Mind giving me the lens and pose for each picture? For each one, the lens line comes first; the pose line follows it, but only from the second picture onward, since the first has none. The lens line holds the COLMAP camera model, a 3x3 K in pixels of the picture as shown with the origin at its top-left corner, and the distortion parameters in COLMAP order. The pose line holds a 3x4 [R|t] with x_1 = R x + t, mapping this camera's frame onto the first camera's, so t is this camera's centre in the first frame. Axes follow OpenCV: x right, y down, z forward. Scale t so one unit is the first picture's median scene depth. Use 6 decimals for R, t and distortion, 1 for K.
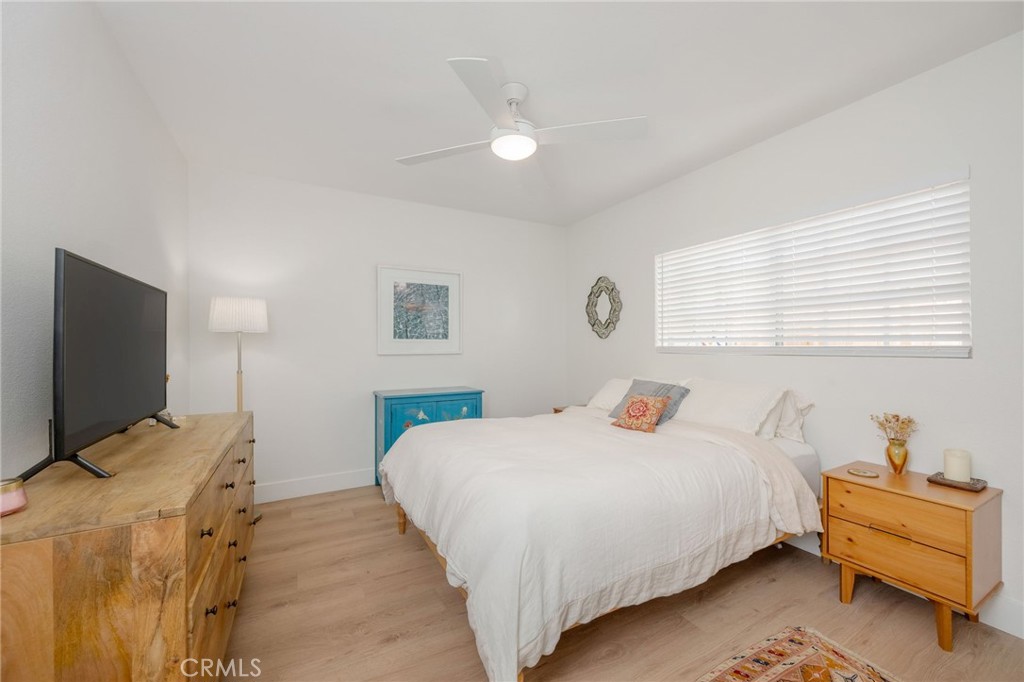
lens RADIAL K [[397.4, 0, 519.6], [0, 397.4, 342.3], [0, 0, 1]] dist [0.001263, 0.000065]
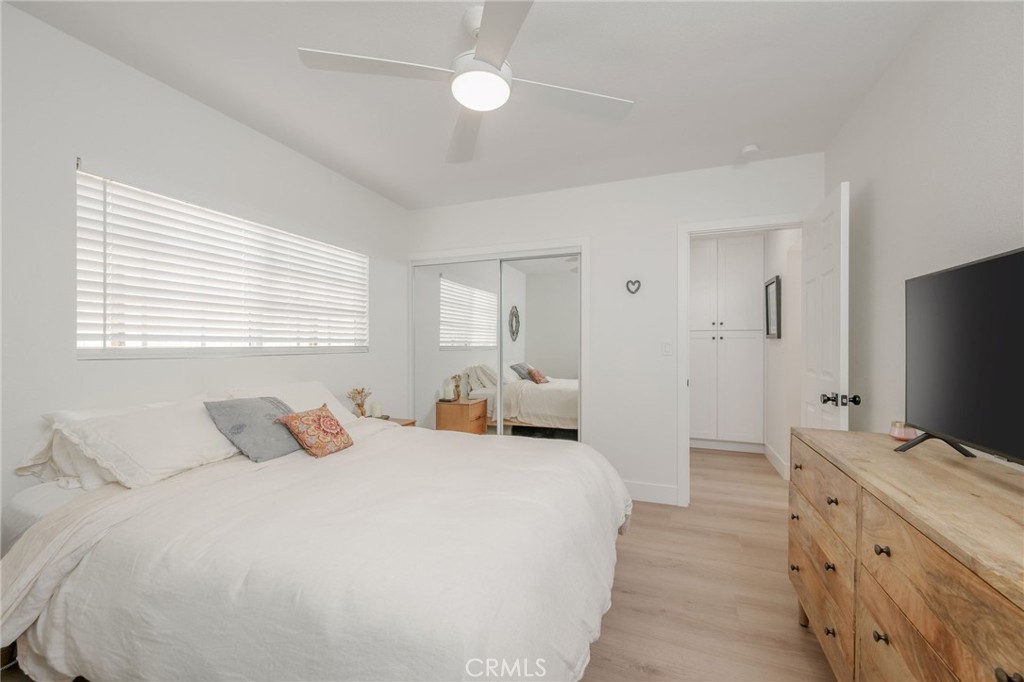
lens RADIAL K [[397.4, 0, 517.8], [0, 397.4, 344.7], [0, 0, 1]] dist [0.001263, 0.000065]
pose [[-0.642407, -0.004235, 0.766352, -0.529461], [-0.010249, 0.999943, -0.003065, 0.001227], [-0.766295, -0.009823, -0.642414, 1.171146]]
